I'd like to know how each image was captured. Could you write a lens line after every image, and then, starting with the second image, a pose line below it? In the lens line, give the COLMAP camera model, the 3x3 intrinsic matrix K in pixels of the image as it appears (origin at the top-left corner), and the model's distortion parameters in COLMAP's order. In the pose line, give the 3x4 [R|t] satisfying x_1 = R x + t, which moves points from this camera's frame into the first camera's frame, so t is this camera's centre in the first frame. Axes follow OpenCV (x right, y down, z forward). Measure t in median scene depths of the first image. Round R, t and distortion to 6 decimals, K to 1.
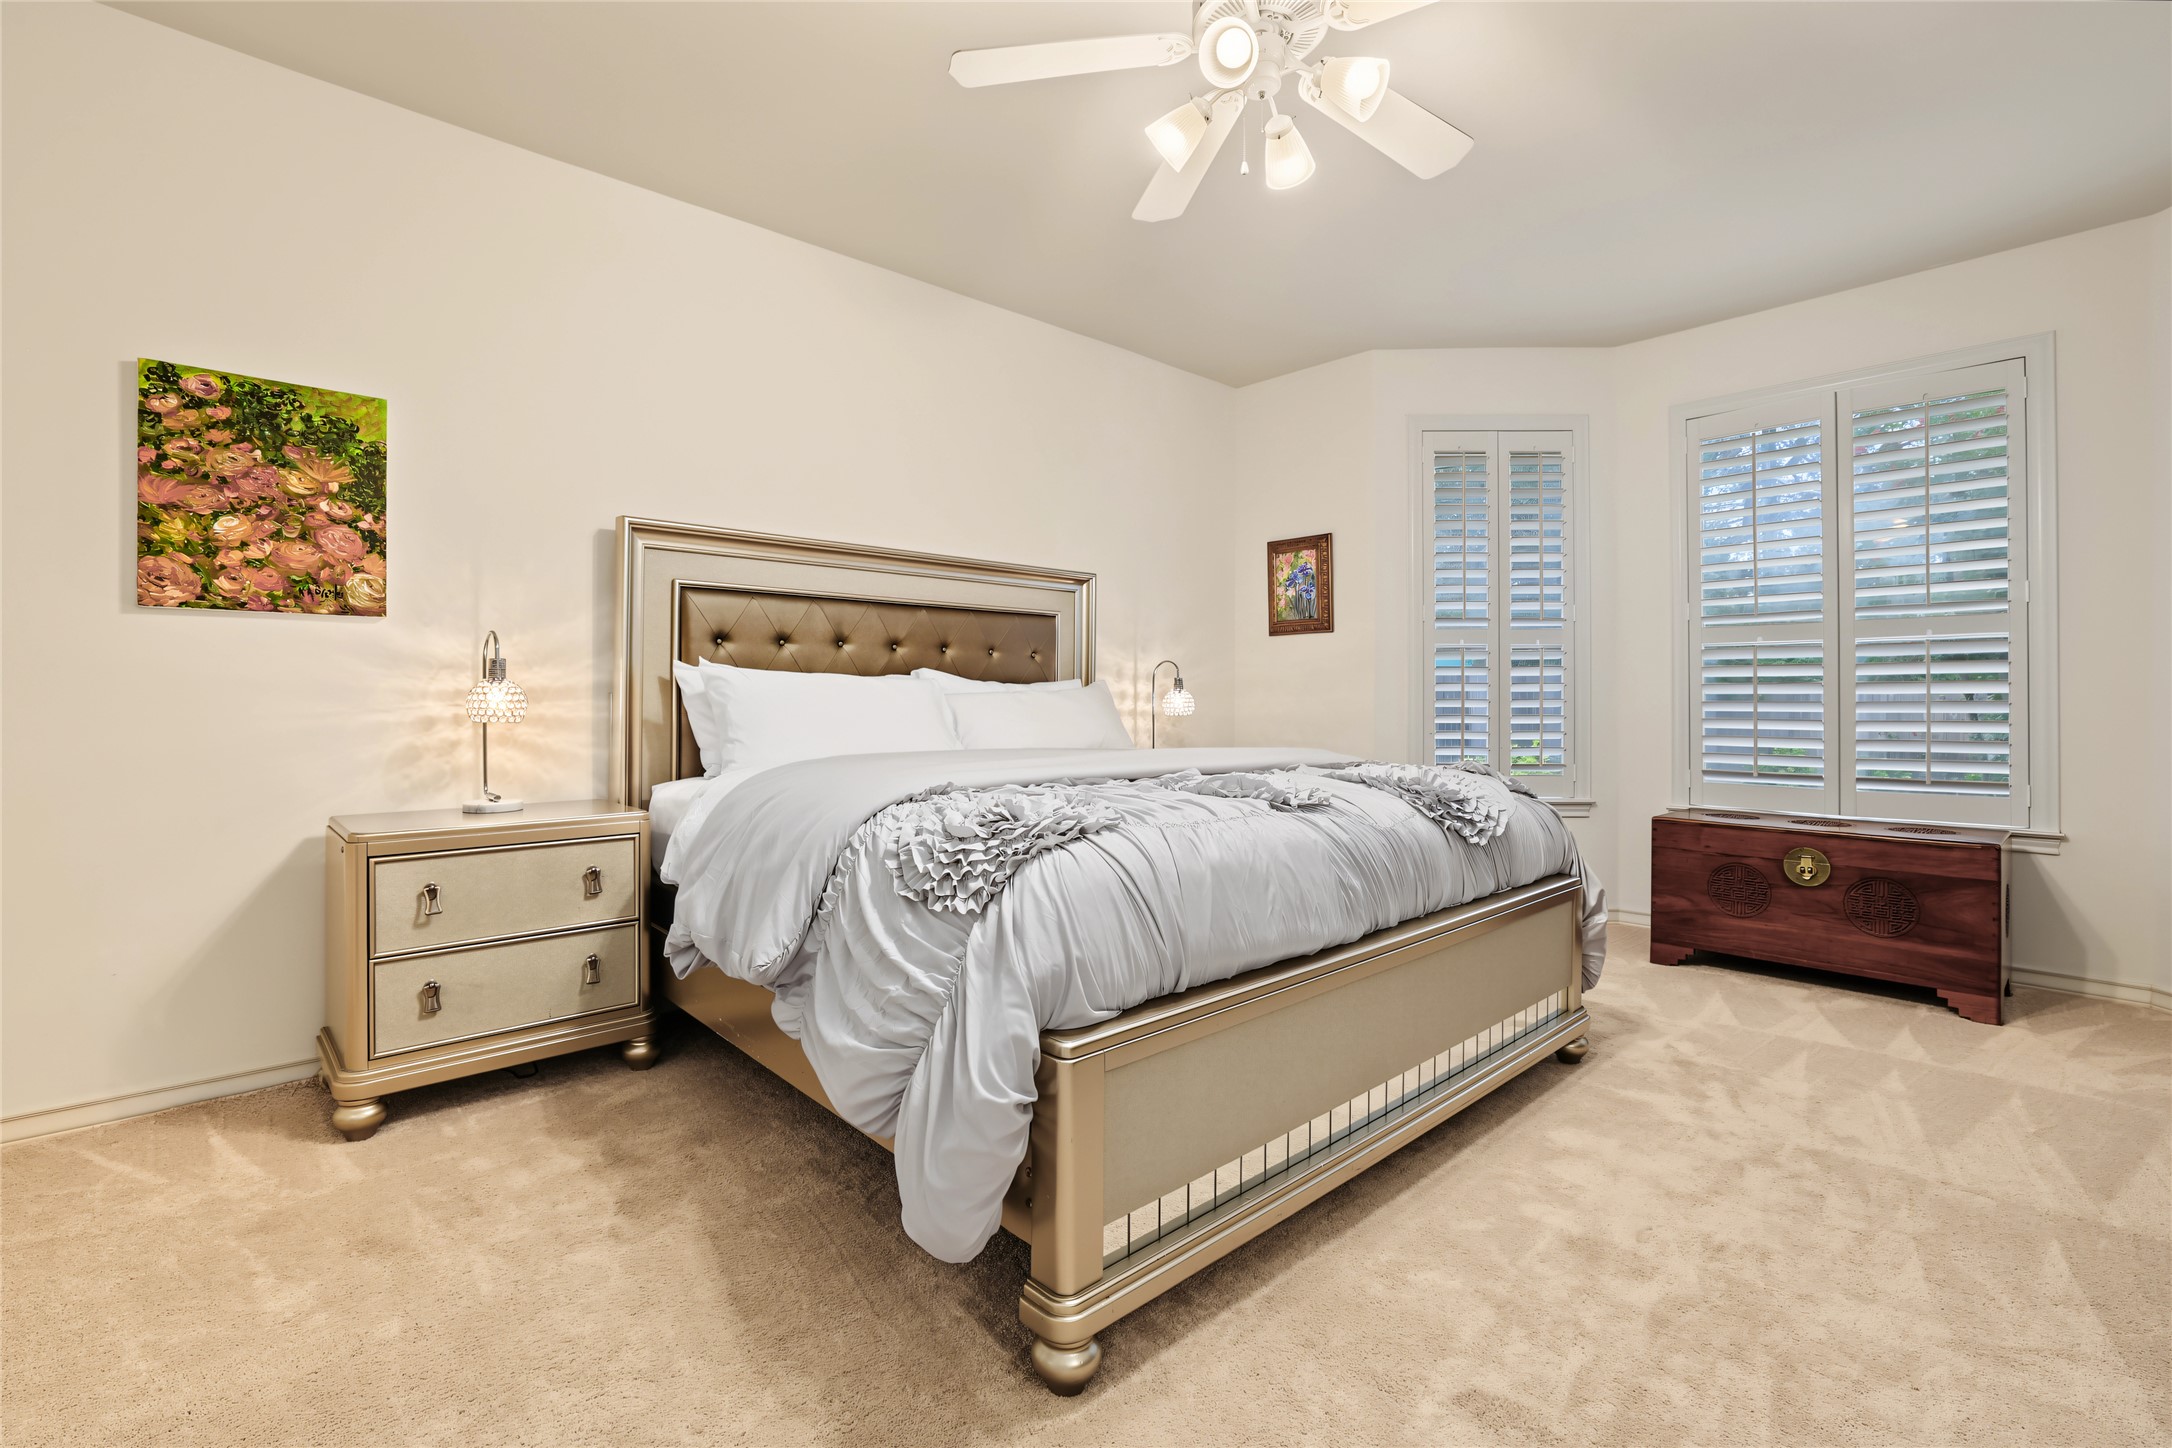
lens RADIAL K [[957.2, 0, 1106.9], [0, 957.2, 690.7], [0, 0, 1]] dist [0.001998, 0.000127]
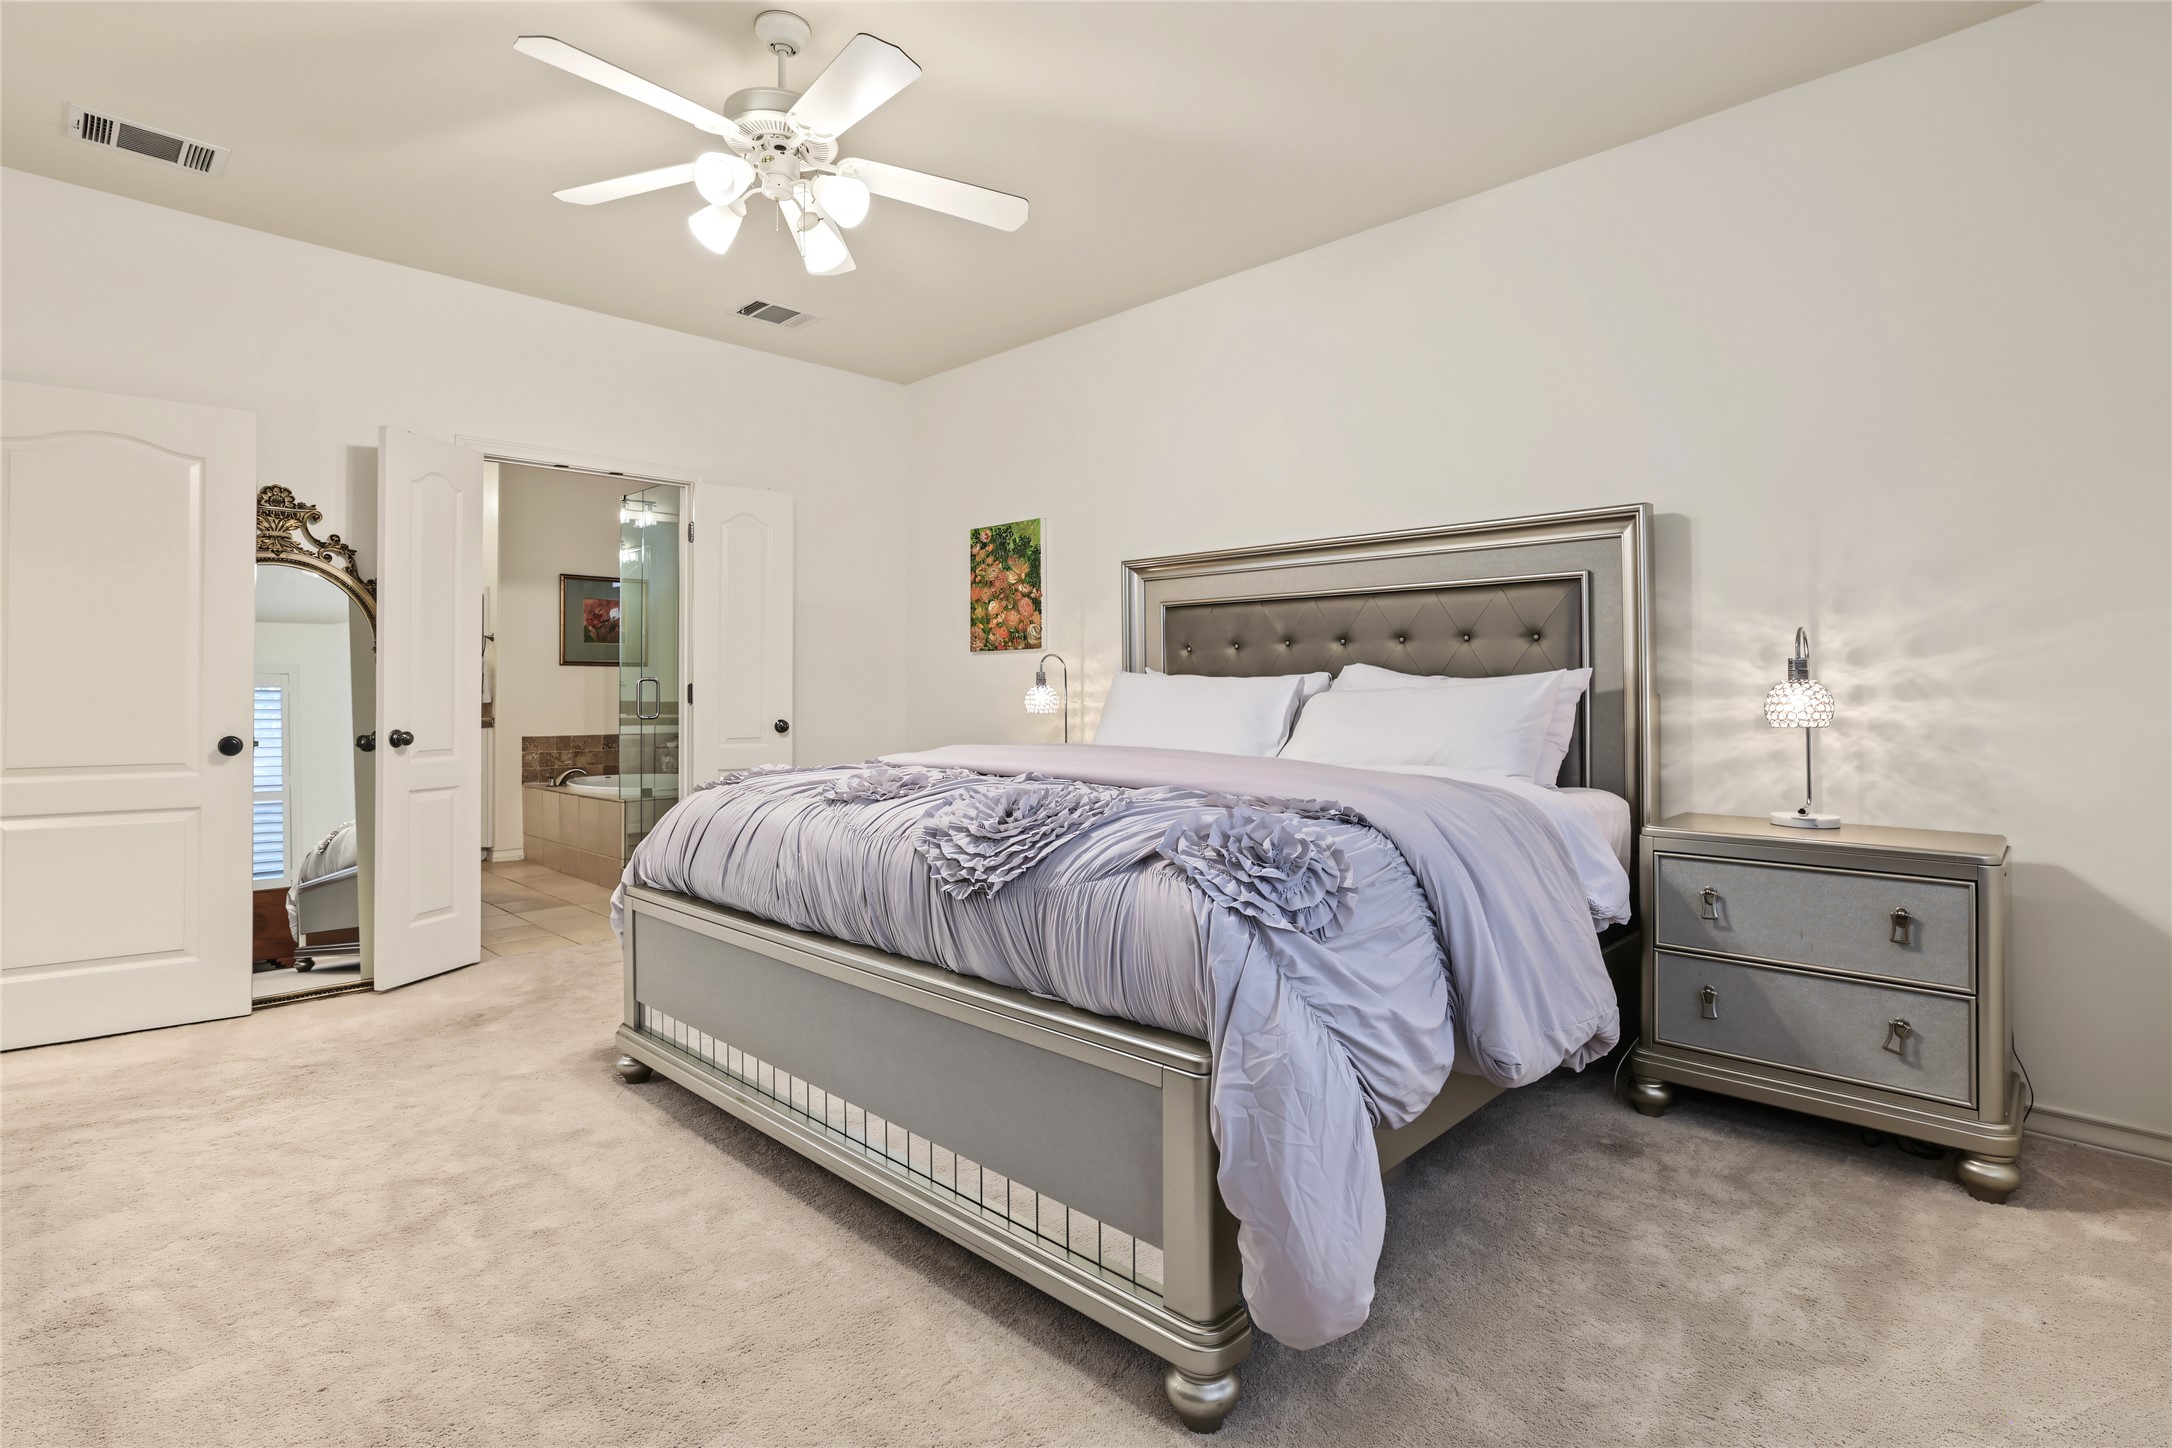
lens RADIAL K [[1045.2, 0, 1088.0], [0, 1045.2, 710.1], [0, 0, 1]] dist [0.002486, 0.000354]
pose [[0.089575, 0.008967, -0.995940, 1.099746], [0.004368, 0.999946, 0.009396, 0.014051], [0.995971, -0.005192, 0.089531, 0.944400]]
